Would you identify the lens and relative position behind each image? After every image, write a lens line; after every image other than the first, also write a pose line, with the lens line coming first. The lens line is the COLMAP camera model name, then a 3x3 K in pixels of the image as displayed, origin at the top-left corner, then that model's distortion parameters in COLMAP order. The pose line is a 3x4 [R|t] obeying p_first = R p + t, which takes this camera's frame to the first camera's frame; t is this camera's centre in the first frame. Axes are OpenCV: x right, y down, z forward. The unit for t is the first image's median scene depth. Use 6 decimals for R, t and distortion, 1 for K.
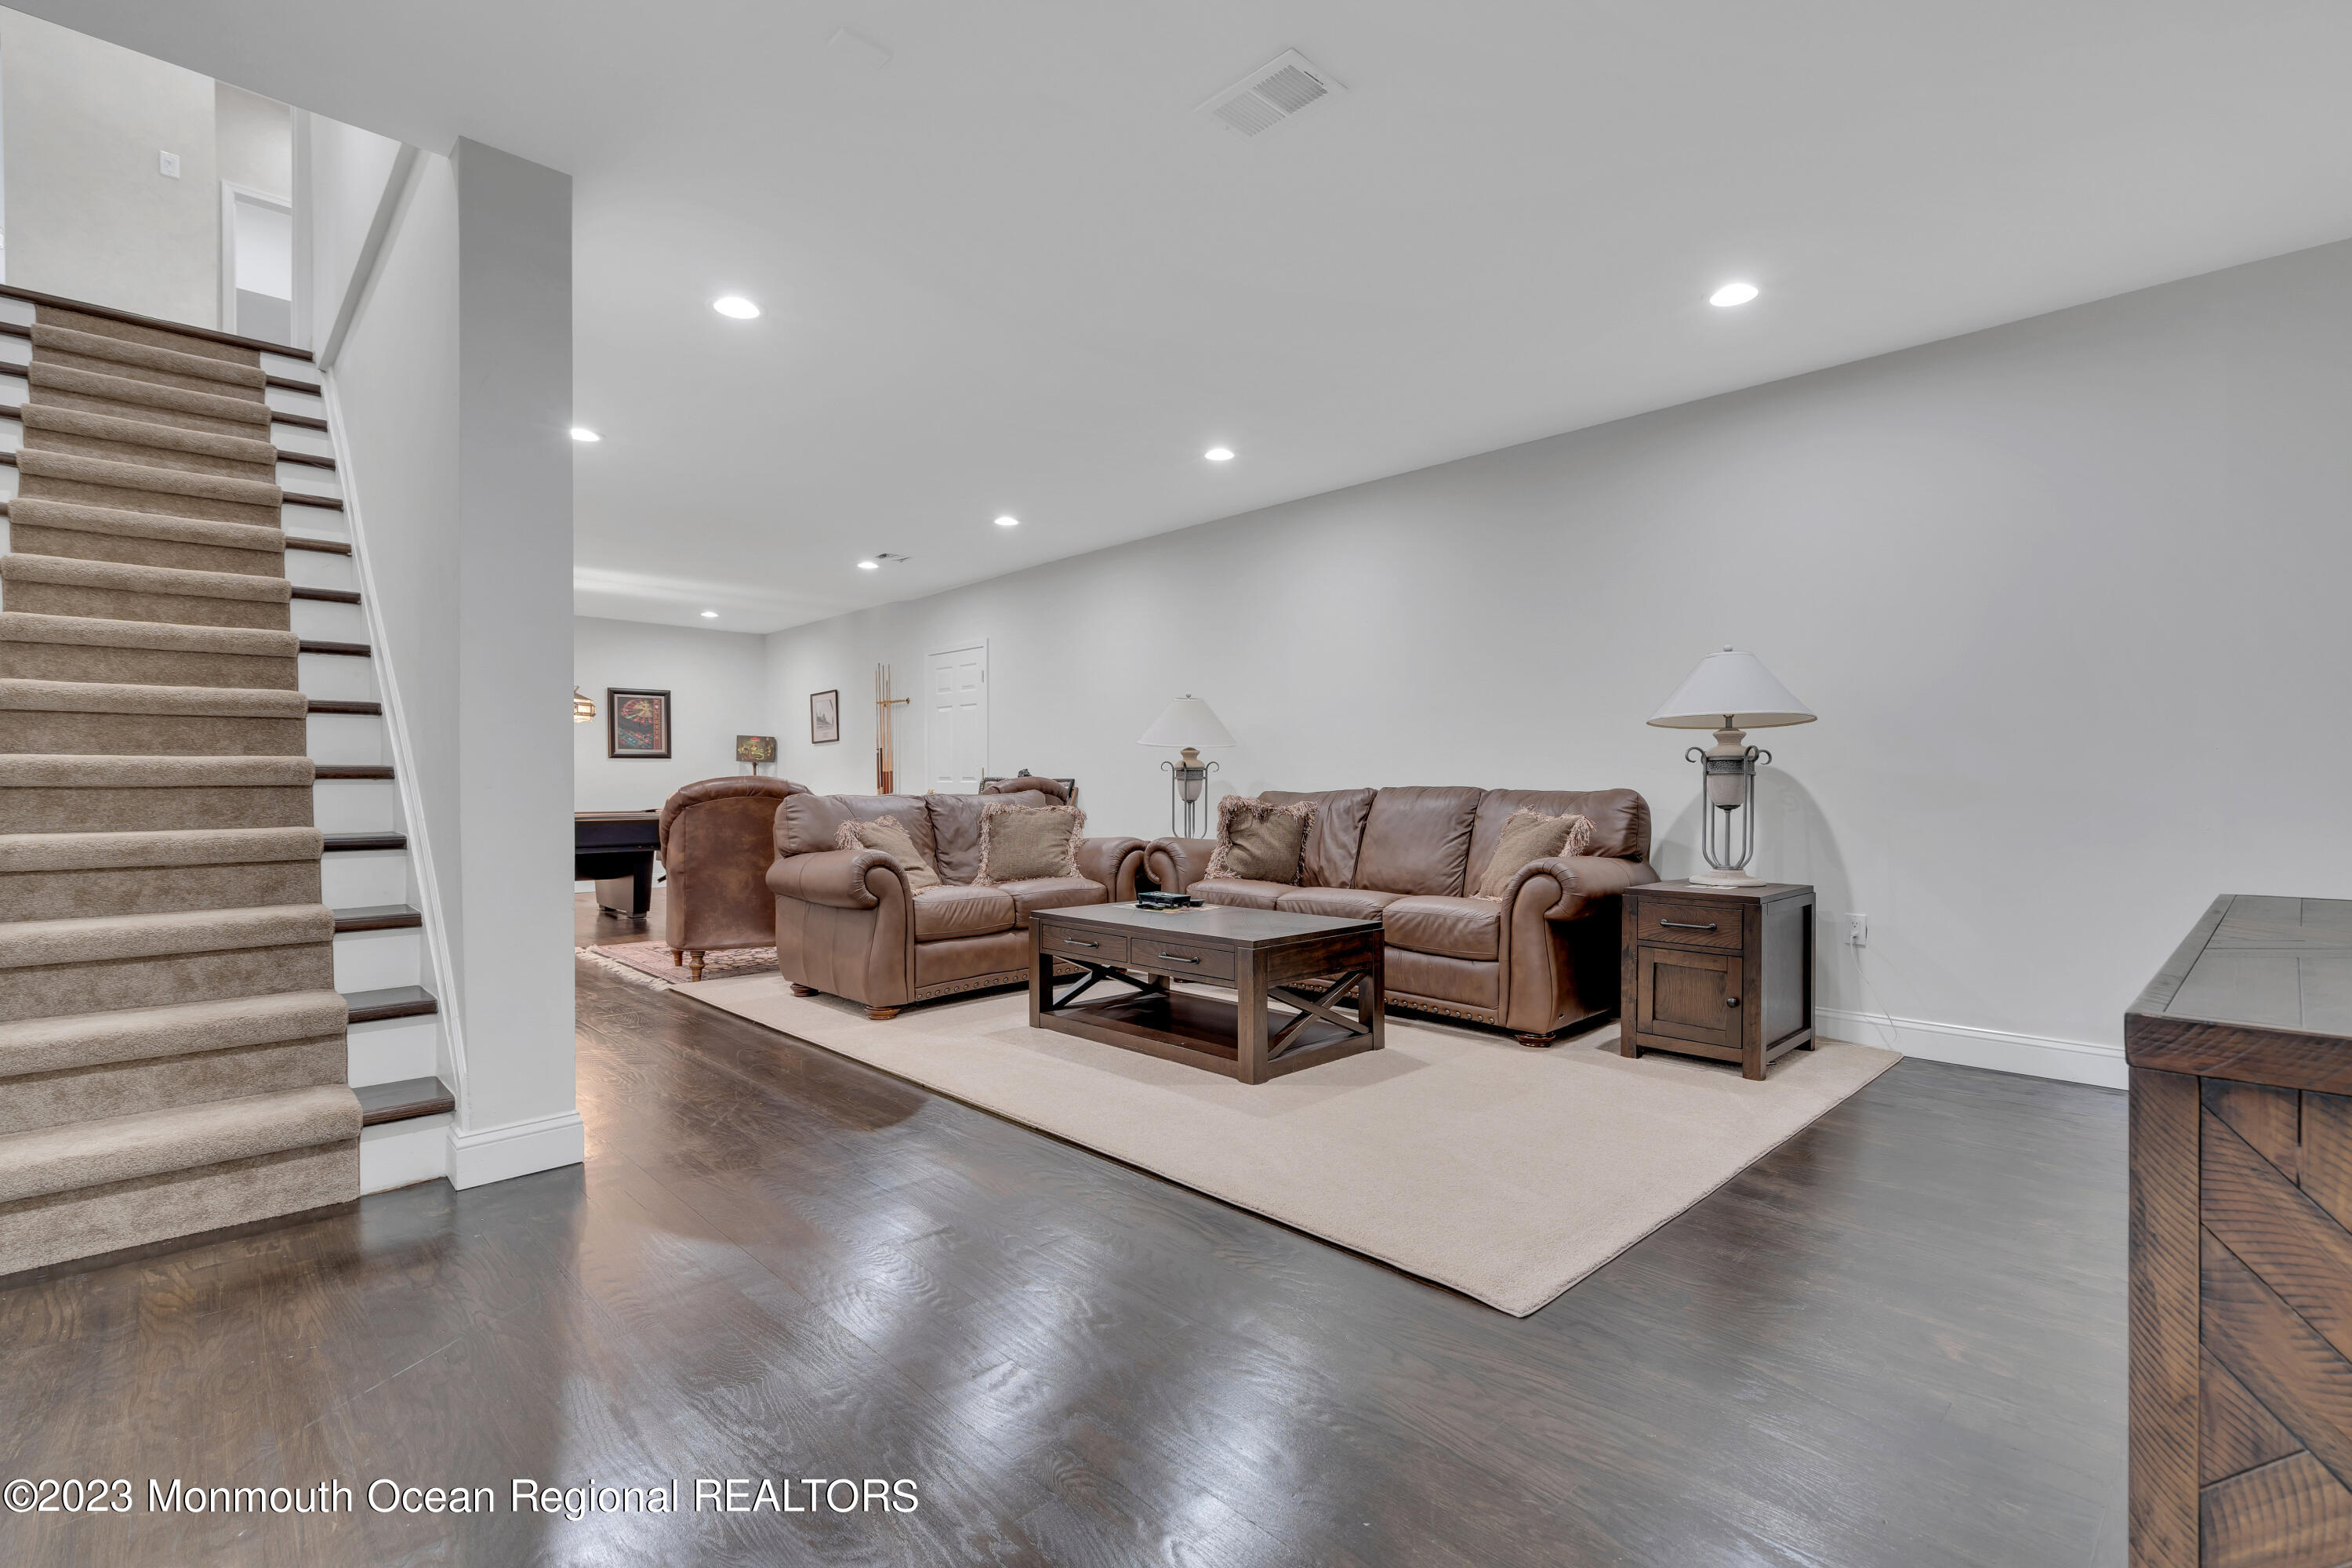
lens RADIAL K [[1067.6, 0, 1193.5], [0, 1067.6, 793.0], [0, 0, 1]] dist [-0.005343, 0.001739]
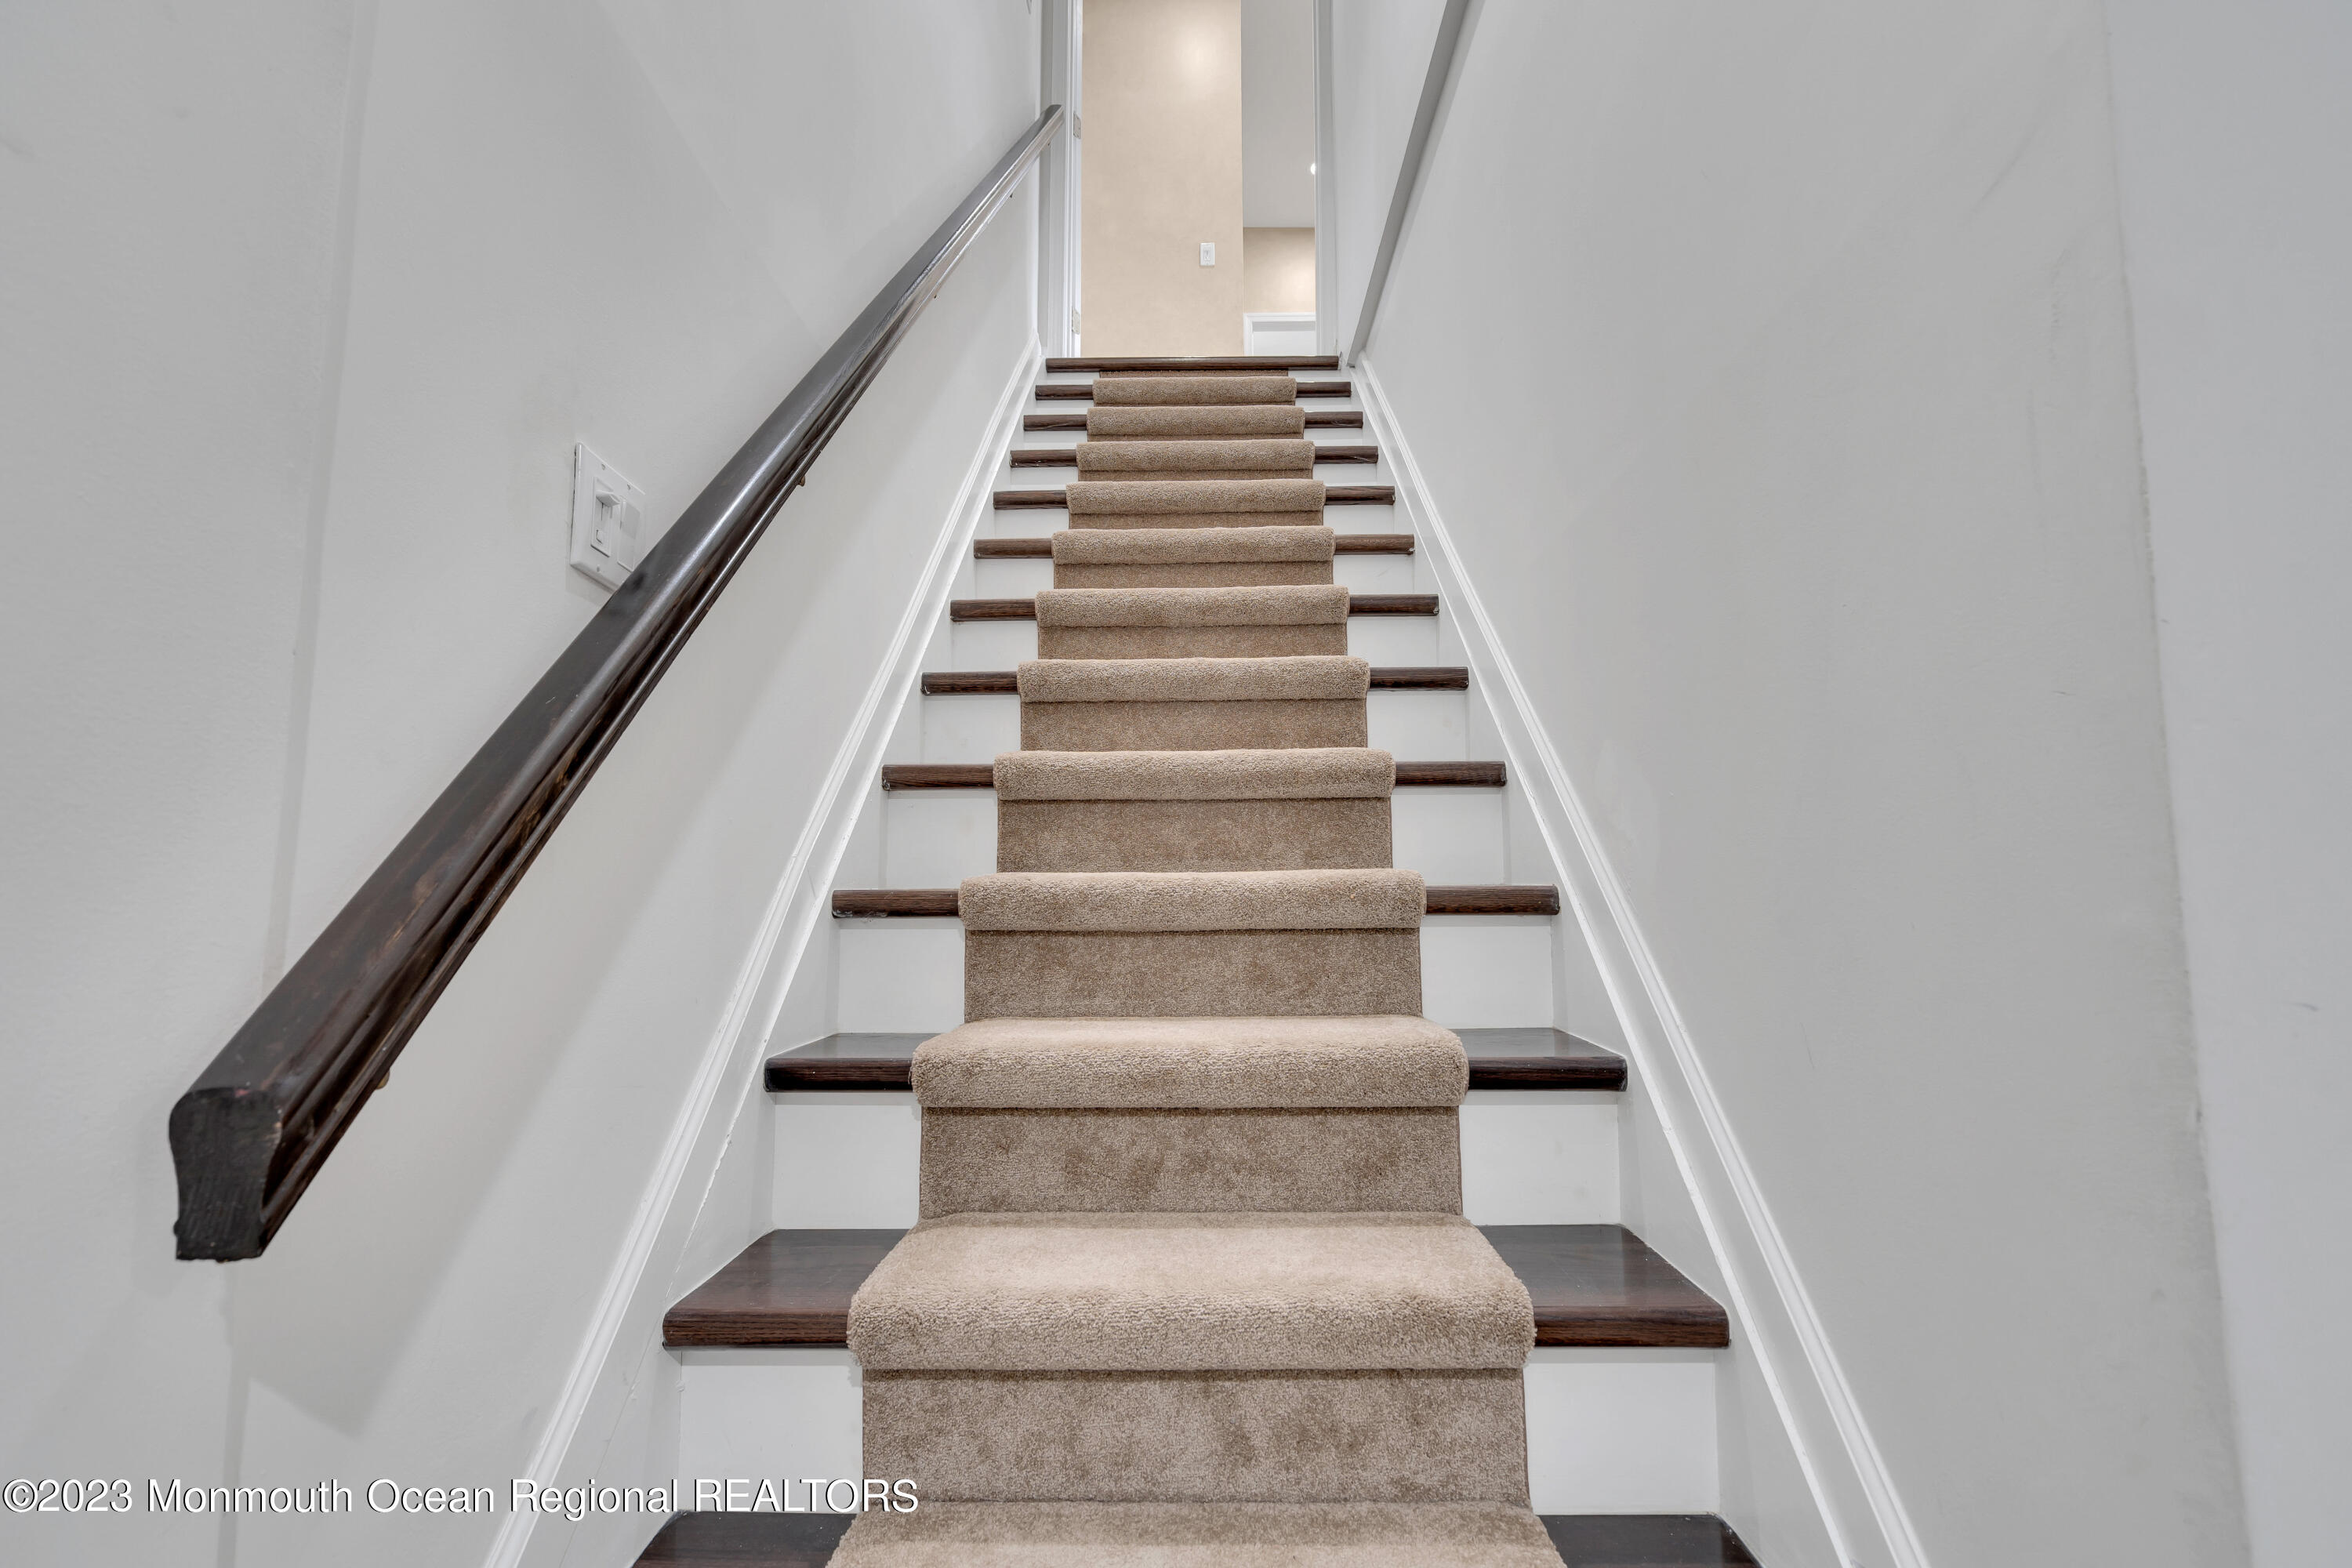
lens RADIAL K [[1067.6, 0, 1184.1], [0, 1067.6, 781.5], [0, 0, 1]] dist [-0.005343, 0.001739]
pose [[0.706219, -0.074298, -0.704084, -0.568829], [-0.004763, 0.993957, -0.109665, -0.020177], [0.707977, 0.080801, 0.701598, 0.590304]]
